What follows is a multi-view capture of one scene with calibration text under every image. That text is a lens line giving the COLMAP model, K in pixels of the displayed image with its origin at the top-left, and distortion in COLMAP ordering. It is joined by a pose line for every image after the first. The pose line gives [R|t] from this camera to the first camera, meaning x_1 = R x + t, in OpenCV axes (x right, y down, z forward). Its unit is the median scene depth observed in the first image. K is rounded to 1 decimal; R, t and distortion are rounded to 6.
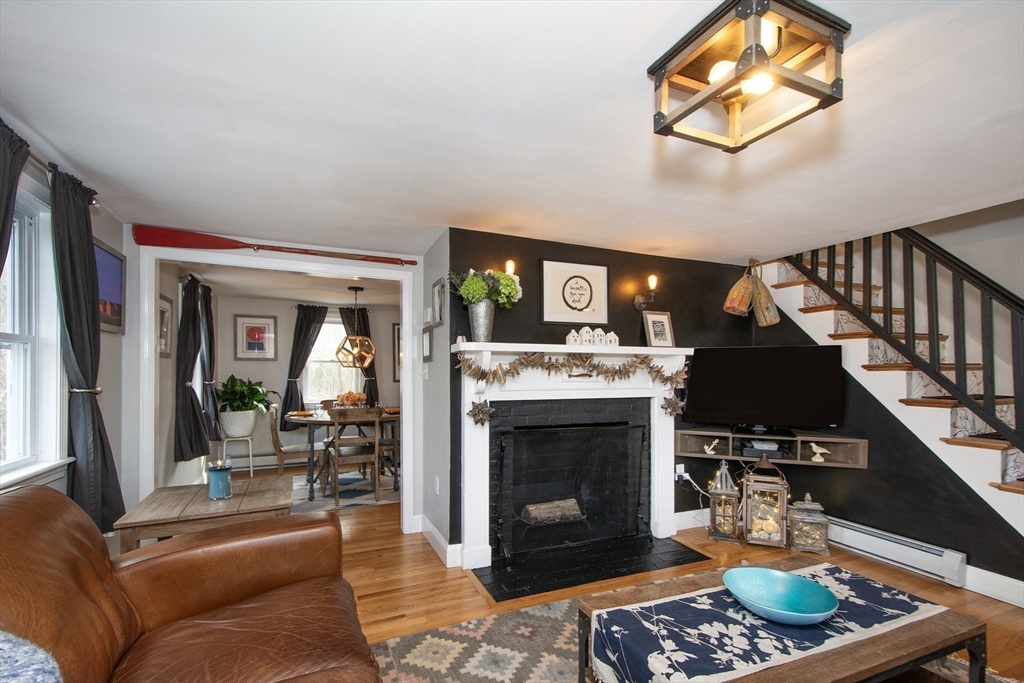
lens RADIAL K [[450.3, 0, 502.2], [0, 450.3, 372.6], [0, 0, 1]] dist [-0.002248, -0.001282]
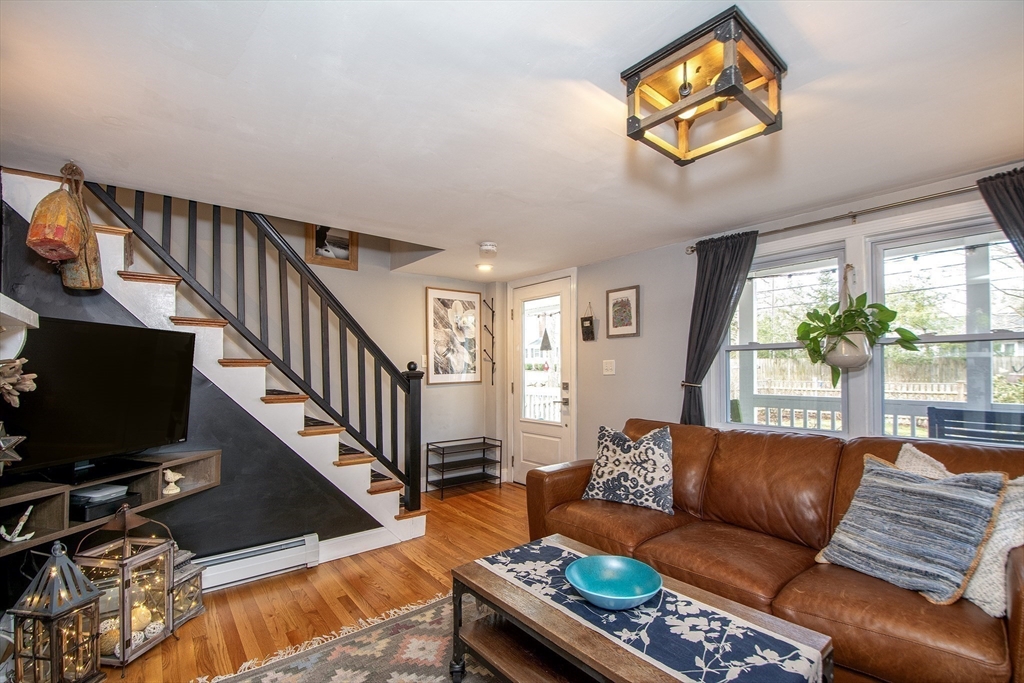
lens RADIAL K [[450.3, 0, 517.4], [0, 450.3, 368.3], [0, 0, 1]] dist [-0.002248, -0.001282]
pose [[-0.296764, 0.004221, 0.954941, -0.151433], [0.004230, 0.999986, -0.003106, 0.003766], [-0.954941, 0.003117, -0.296778, 0.732762]]
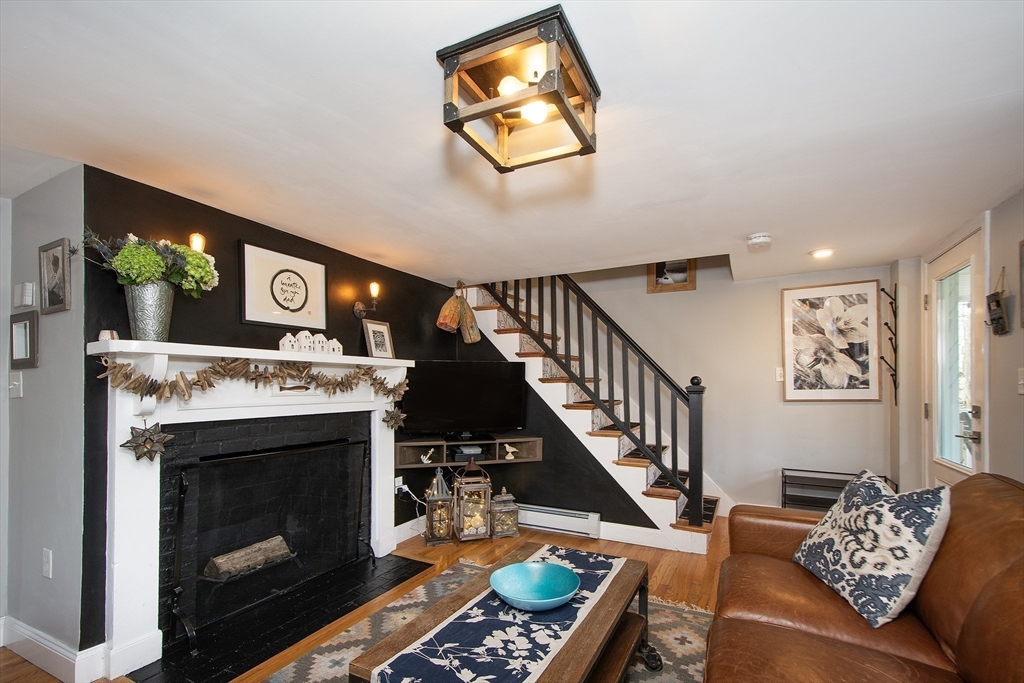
lens RADIAL K [[450.3, 0, 517.7], [0, 450.3, 380.4], [0, 0, 1]] dist [-0.002248, -0.001282]
pose [[0.753438, 0.003912, 0.657507, -0.069029], [0.004000, 0.999937, -0.010534, 0.002594], [-0.657506, 0.010567, 0.753375, 0.093863]]
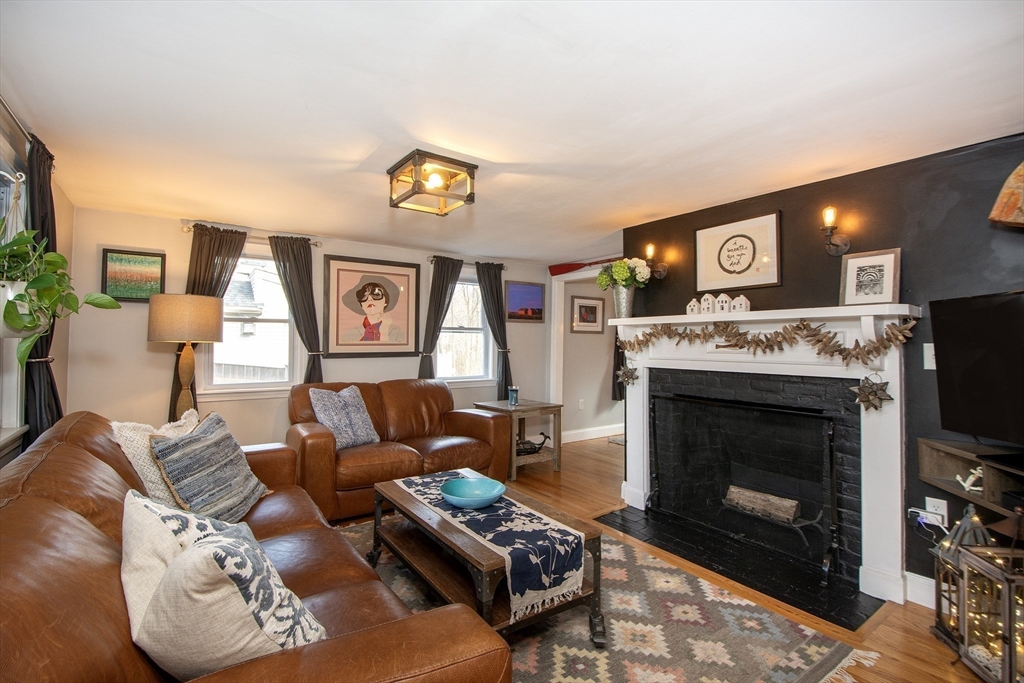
lens RADIAL K [[468.7, 0, 502.7], [0, 468.7, 326.6], [0, 0, 1]] dist [-0.006118, -0.005525]
pose [[0.219407, -0.039565, -0.974831, 1.033001], [-0.007715, 0.999076, -0.042285, 0.011231], [0.975603, 0.016798, 0.218899, 0.364750]]
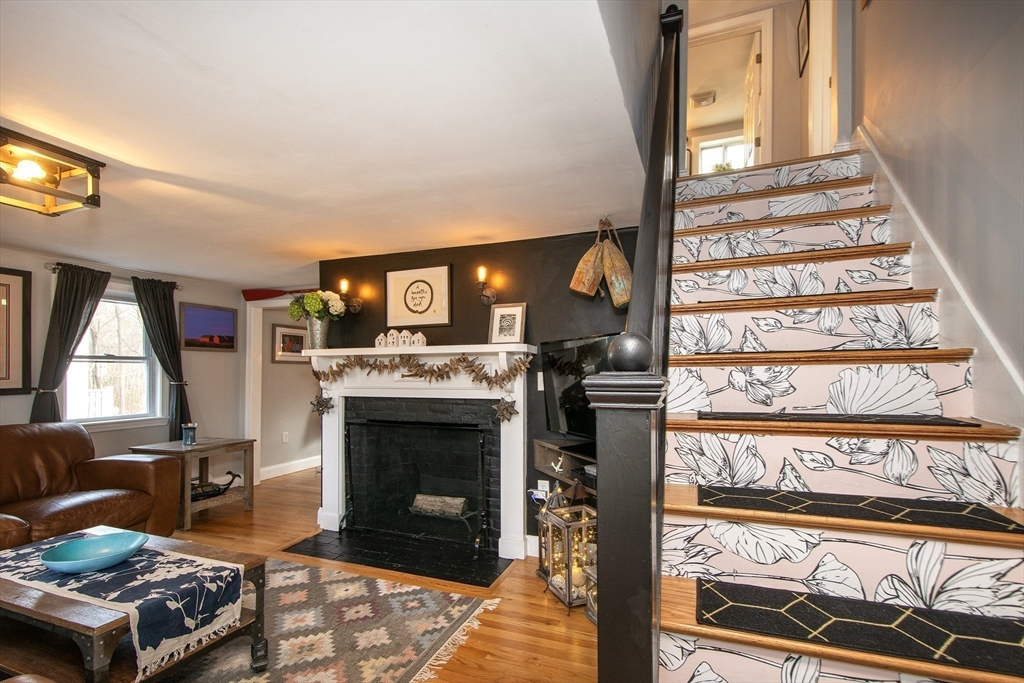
lens RADIAL K [[450.3, 0, 532.9], [0, 450.3, 371.2], [0, 0, 1]] dist [-0.002248, -0.001282]
pose [[0.747959, -0.011423, -0.663647, 1.127347], [0.005976, 0.999927, -0.010476, 0.009631], [0.663719, 0.003869, 0.747972, 0.419435]]
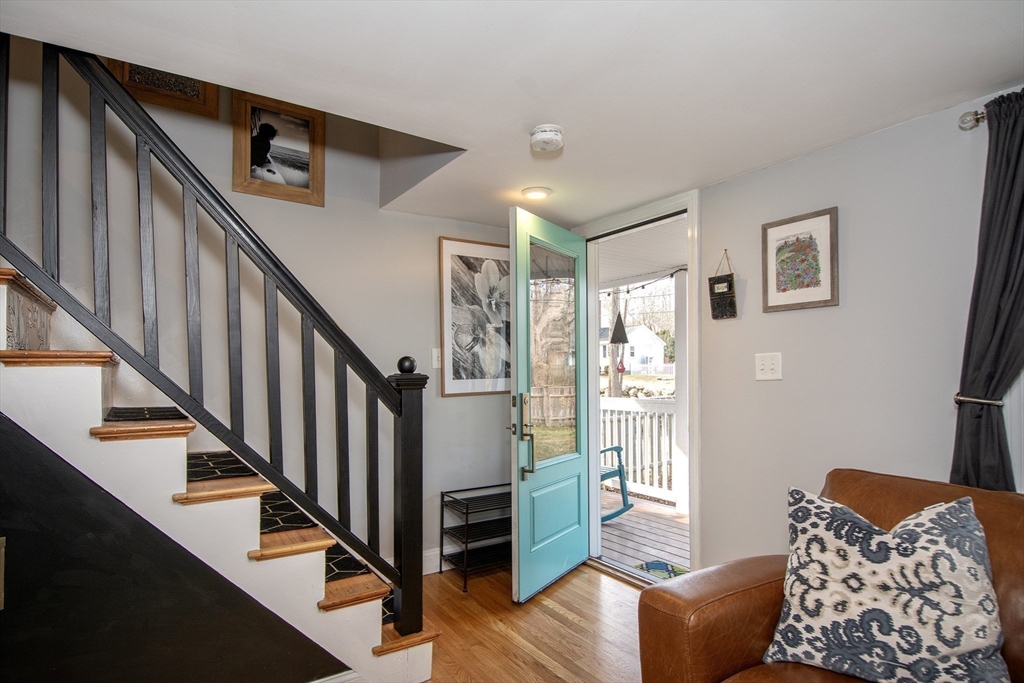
lens RADIAL K [[558.0, 0, 512.0], [0, 558.0, 368.1], [0, 0, 1]] dist [-0.000539, -0.009488]
pose [[-0.204074, 0.011274, 0.978891, 0.237734], [0.007207, 0.999924, -0.010014, 0.006765], [-0.978929, 0.005011, -0.204140, 0.664238]]
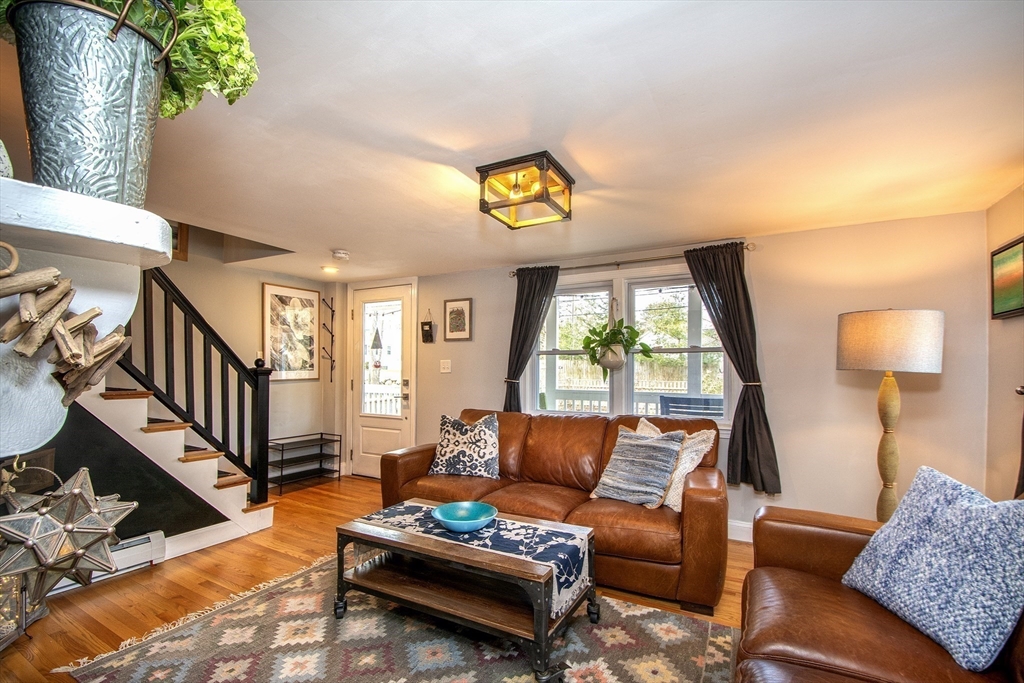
lens RADIAL K [[450.3, 0, 511.6], [0, 450.3, 374.9], [0, 0, 1]] dist [-0.002248, -0.001282]
pose [[-0.630565, -0.014387, 0.776003, -0.305037], [-0.005591, 0.999886, 0.013994, 0.004035], [-0.776117, 0.004485, -0.630573, 0.877251]]
